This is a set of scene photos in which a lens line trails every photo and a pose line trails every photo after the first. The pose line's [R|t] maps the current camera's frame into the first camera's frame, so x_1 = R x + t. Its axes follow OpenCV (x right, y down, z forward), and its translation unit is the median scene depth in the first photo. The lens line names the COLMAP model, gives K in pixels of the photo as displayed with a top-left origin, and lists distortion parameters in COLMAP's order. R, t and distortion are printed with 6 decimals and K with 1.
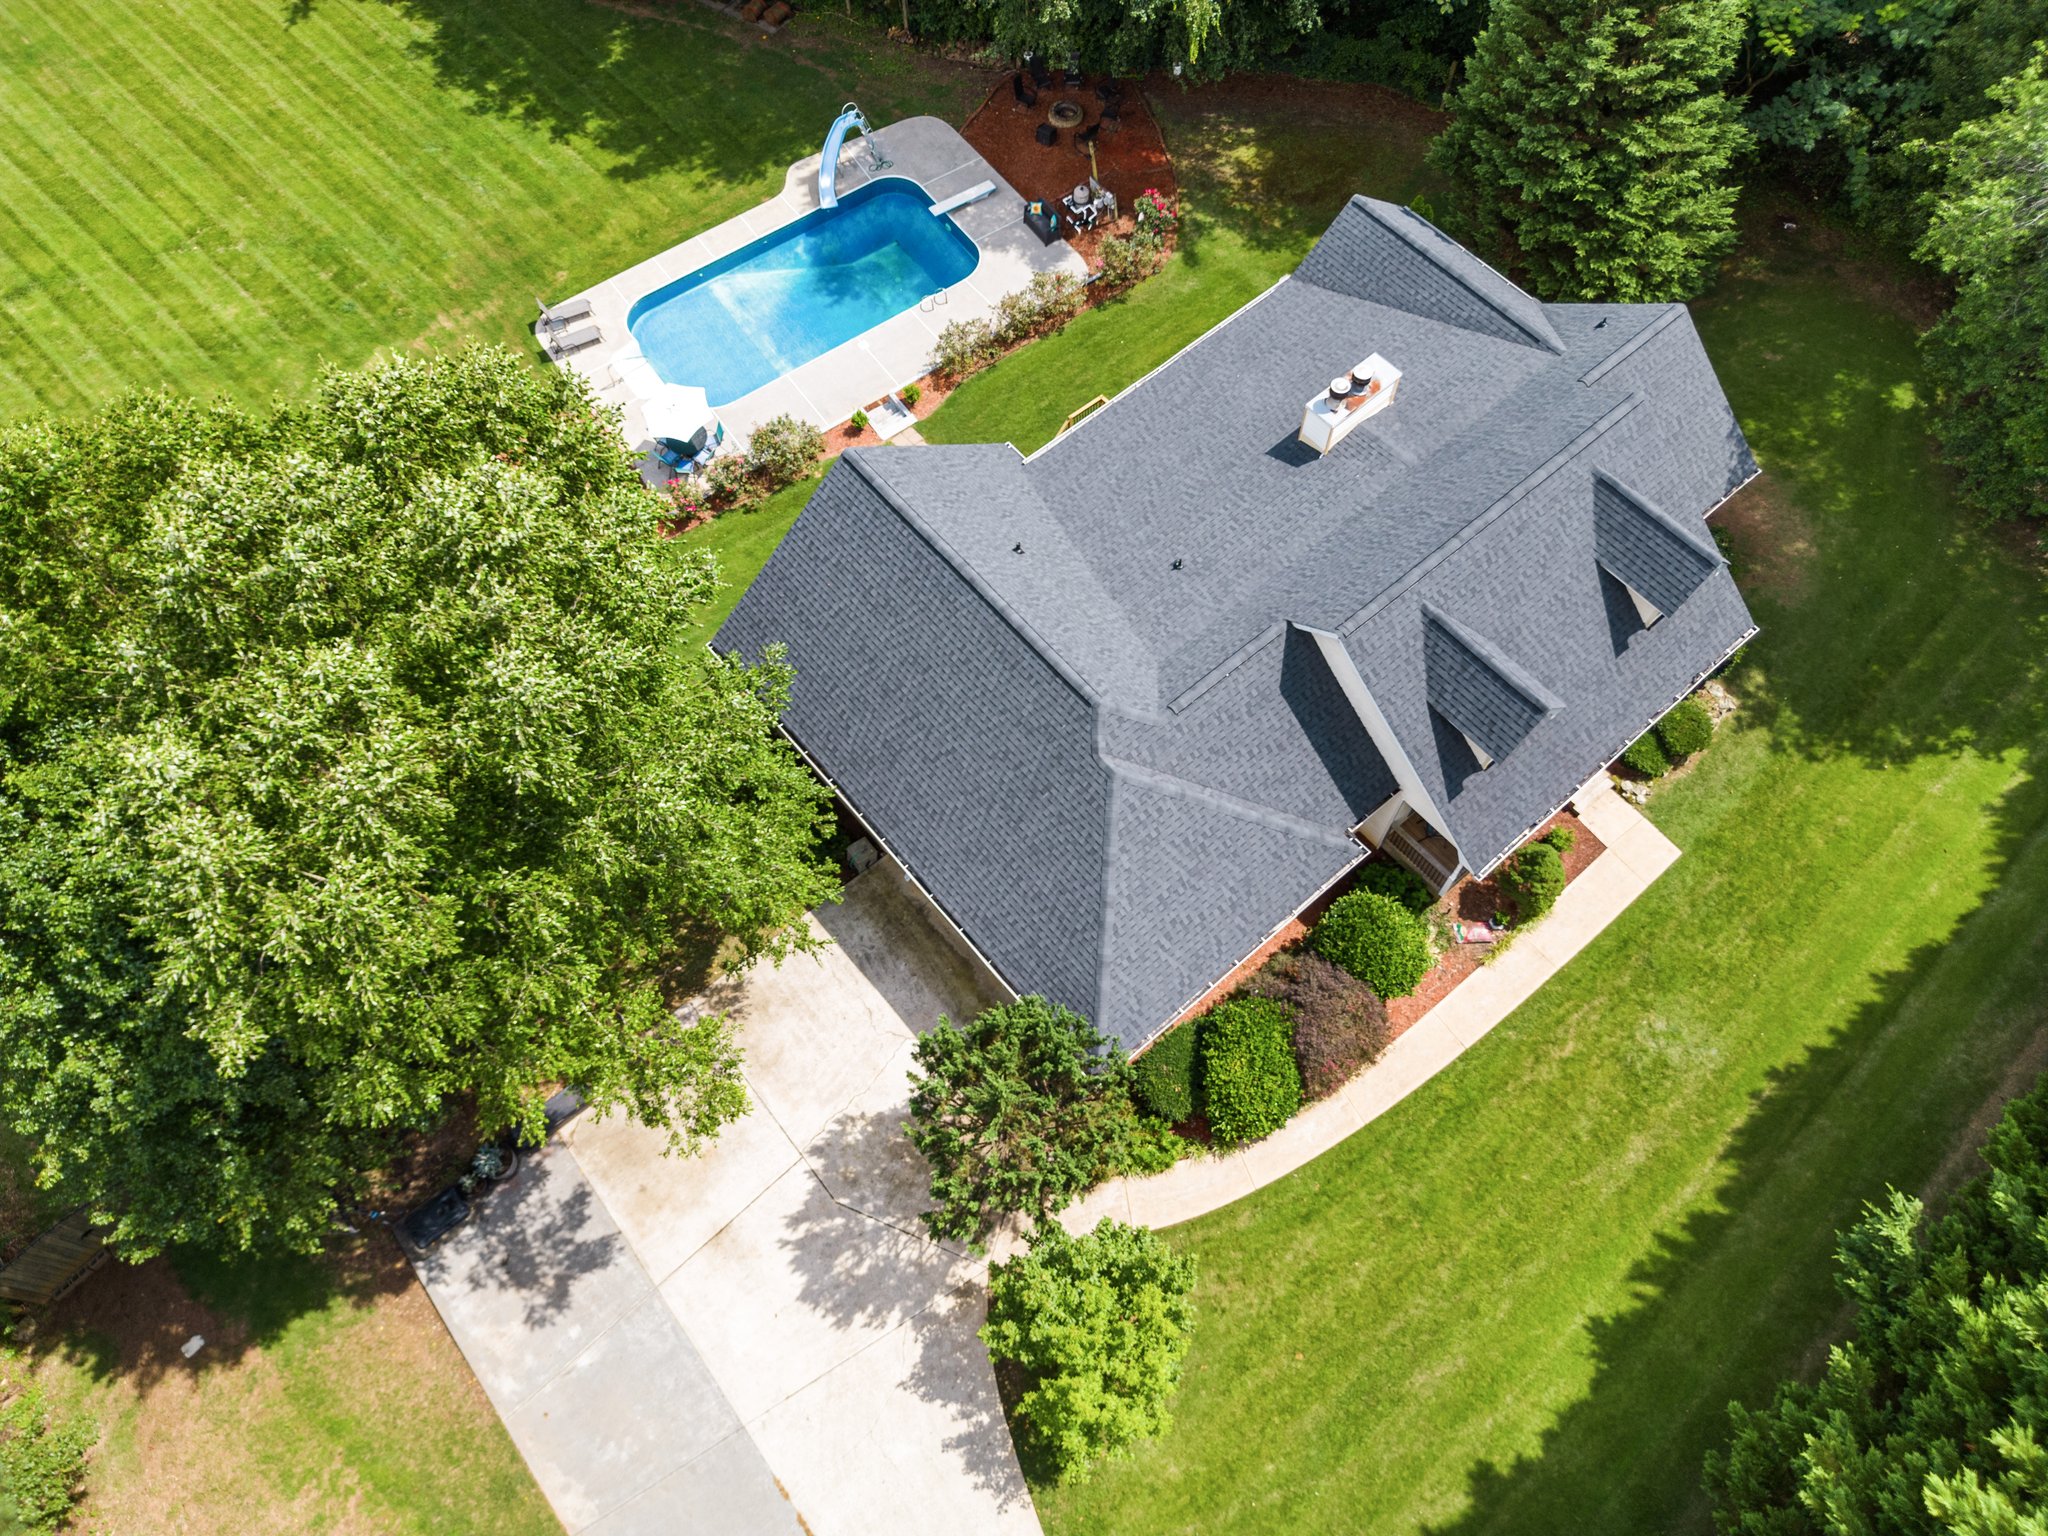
lens RADIAL K [[1422.3, 0, 1035.2], [0, 1422.3, 766.8], [0, 0, 1]] dist [0.049862, -0.045894]
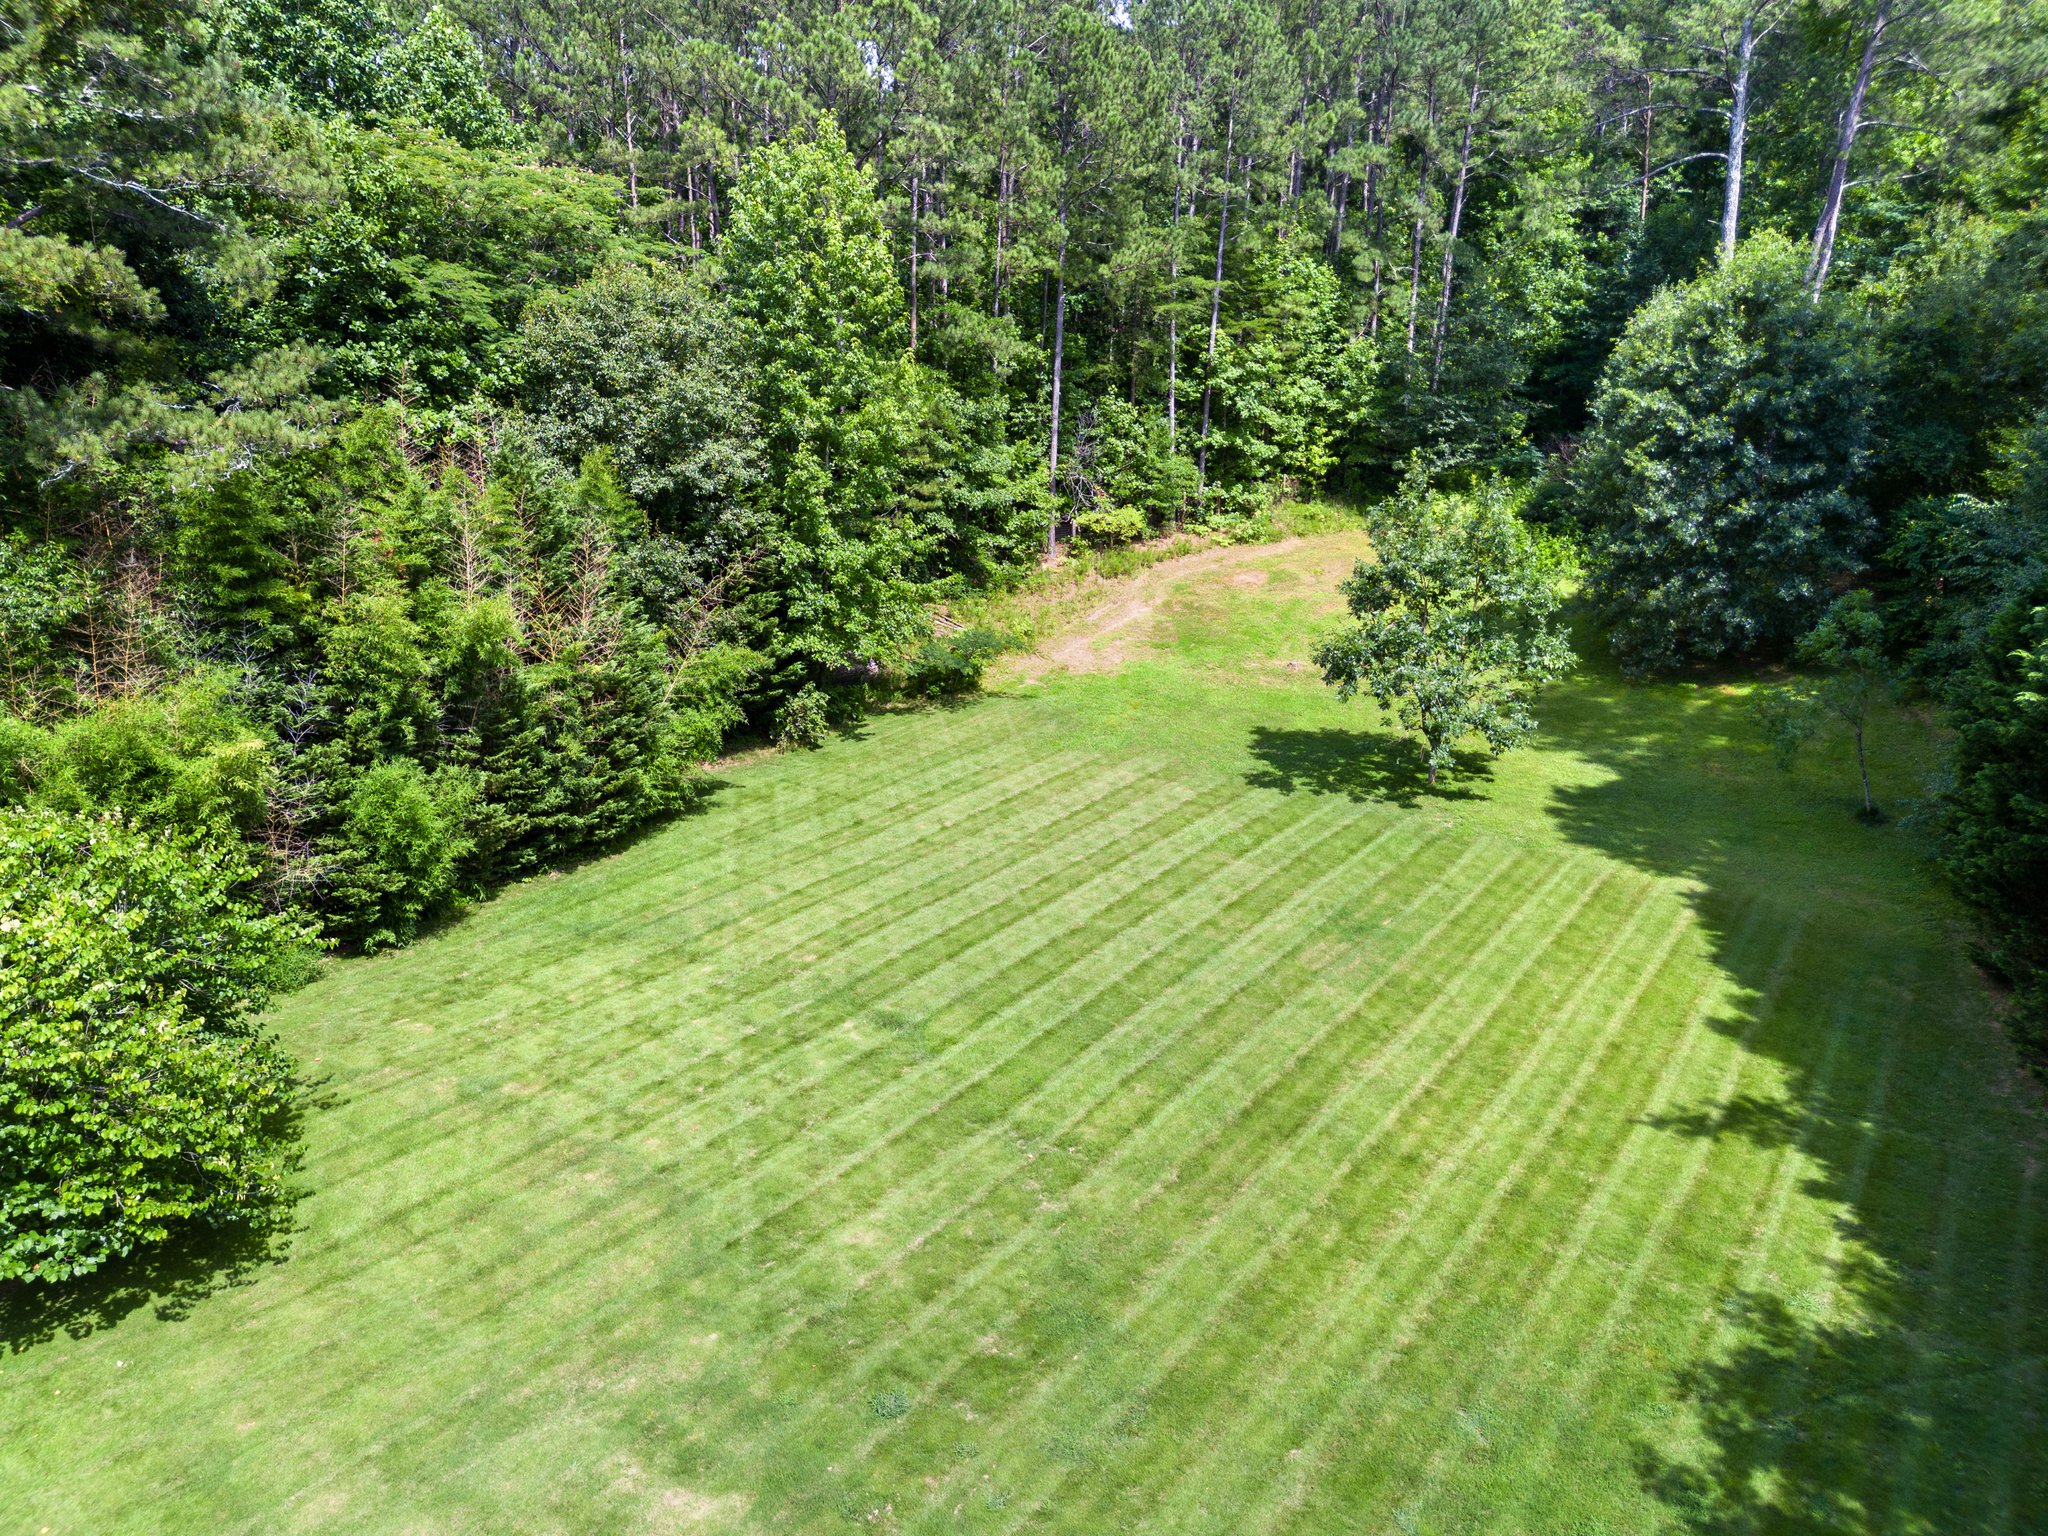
lens RADIAL K [[1422.3, 0, 1035.2], [0, 1422.3, 766.8], [0, 0, 1]] dist [0.049862, -0.045894]
pose [[0.169398, 0.288603, -0.942344, -0.145616], [-0.888186, 0.459088, -0.019062, -0.419731], [0.427117, 0.840207, 0.334102, 0.720602]]
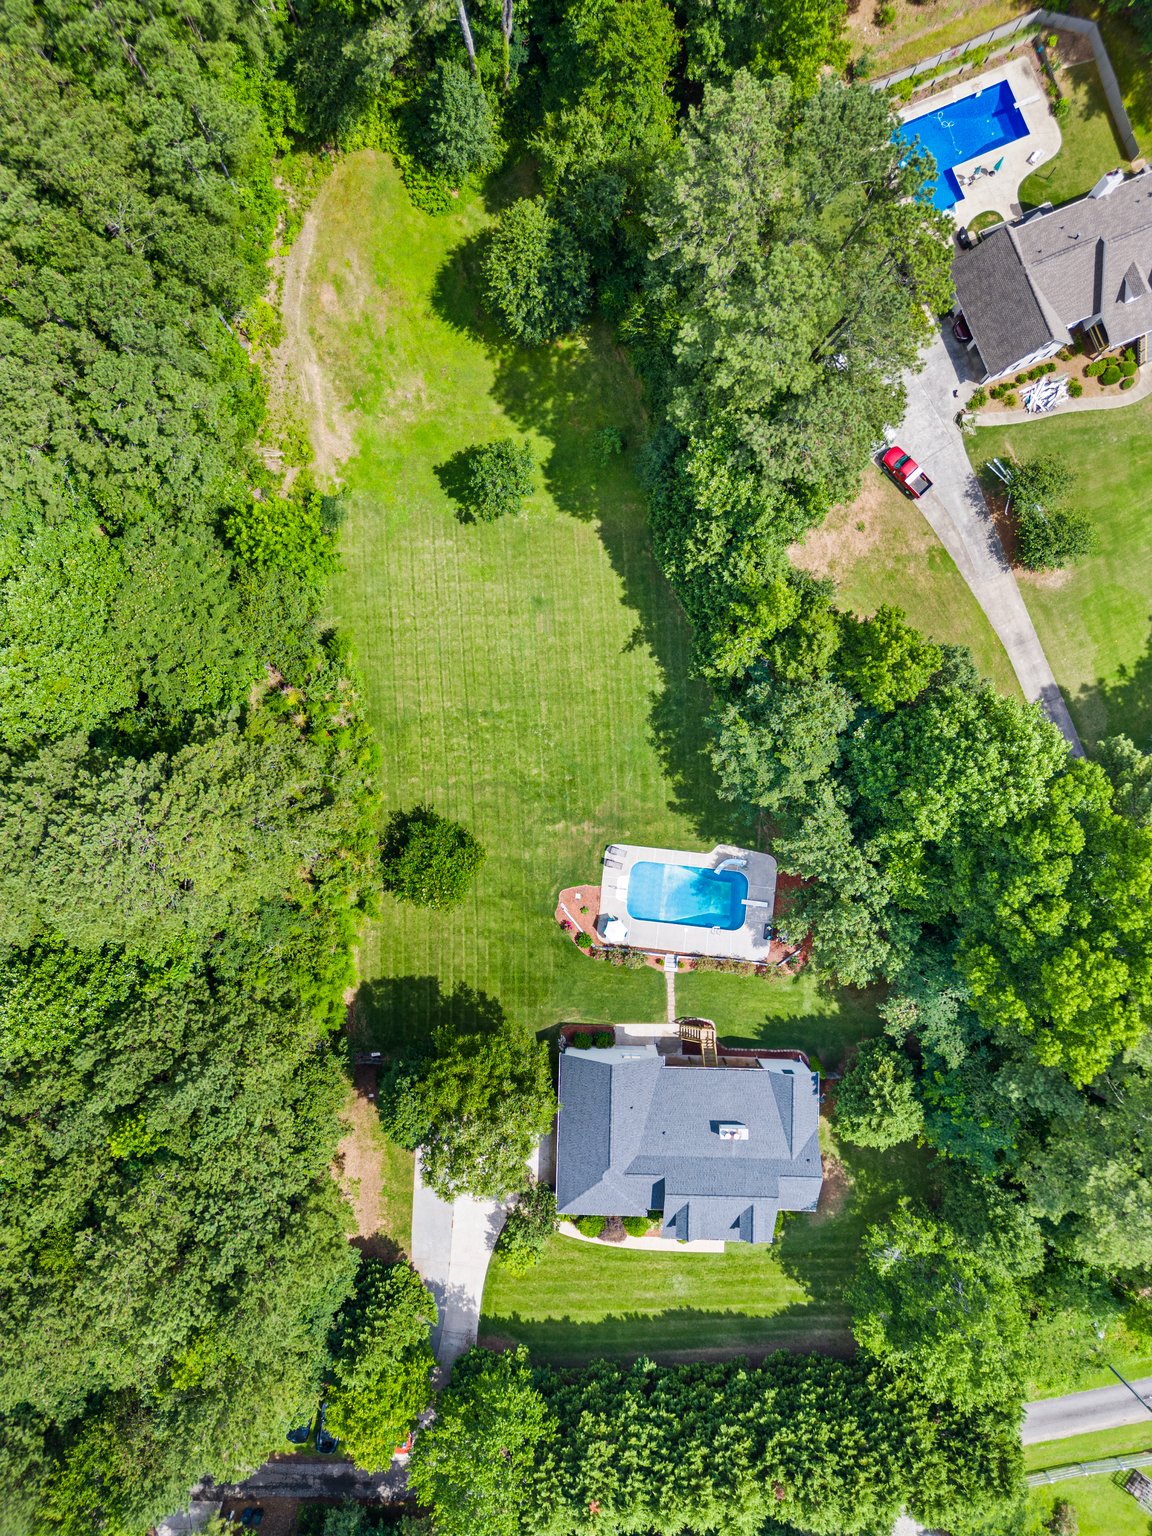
lens RADIAL K [[1066.8, 0, 576.0], [0, 1066.8, 768.0], [0, 0, 1]] dist [0.049862, -0.045894]
pose [[0.745947, 0.665904, -0.011641, -0.463154], [-0.596434, 0.675700, 0.433239, -1.276028], [0.296361, -0.316230, 0.901204, -0.894416]]
